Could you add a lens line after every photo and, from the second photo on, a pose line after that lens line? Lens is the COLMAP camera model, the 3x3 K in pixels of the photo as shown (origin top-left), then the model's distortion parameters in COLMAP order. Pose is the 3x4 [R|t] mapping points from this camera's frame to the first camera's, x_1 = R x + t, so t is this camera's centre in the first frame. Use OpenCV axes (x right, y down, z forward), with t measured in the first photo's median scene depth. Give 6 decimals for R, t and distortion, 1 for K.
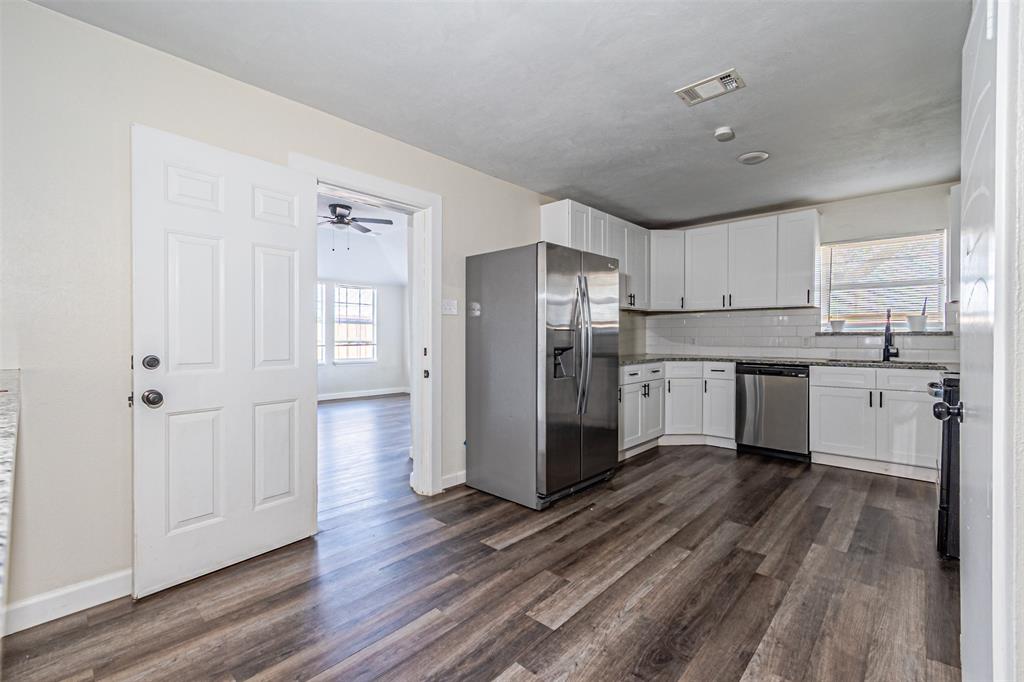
lens RADIAL K [[443.4, 0, 512.0], [0, 443.4, 341.0], [0, 0, 1]] dist [0.003464, 0.000039]
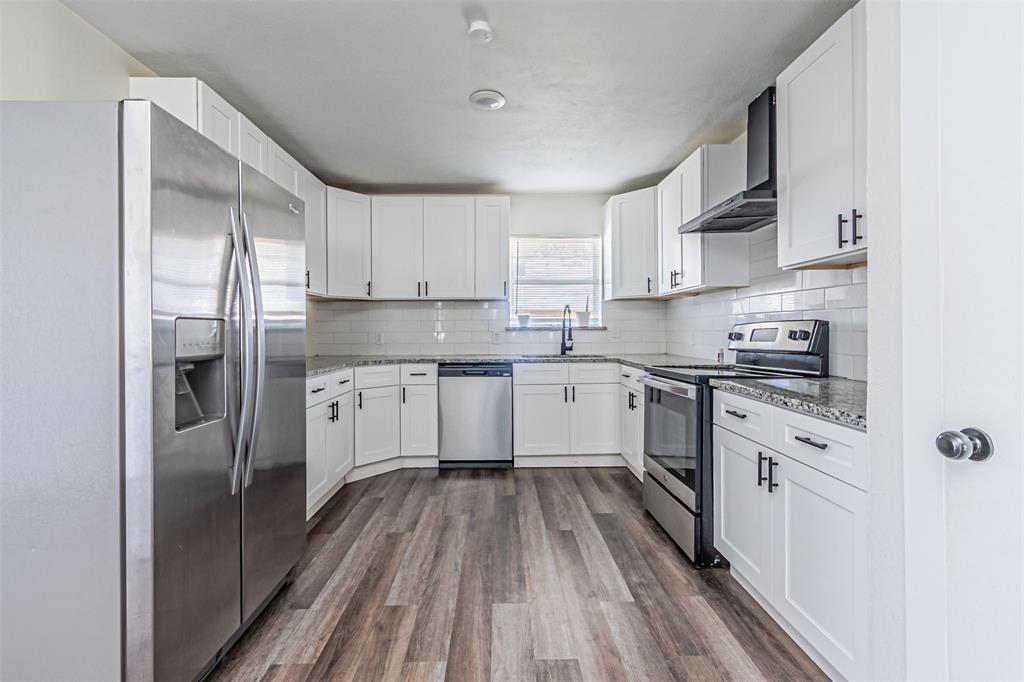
lens RADIAL K [[451.9, 0, 511.4], [0, 451.9, 333.4], [0, 0, 1]] dist [0.001584, 0.000172]
pose [[0.720119, -0.006162, 0.693824, 0.018529], [0.011586, 0.999928, -0.003145, -0.003420], [-0.693754, 0.010303, 0.720138, 0.324607]]
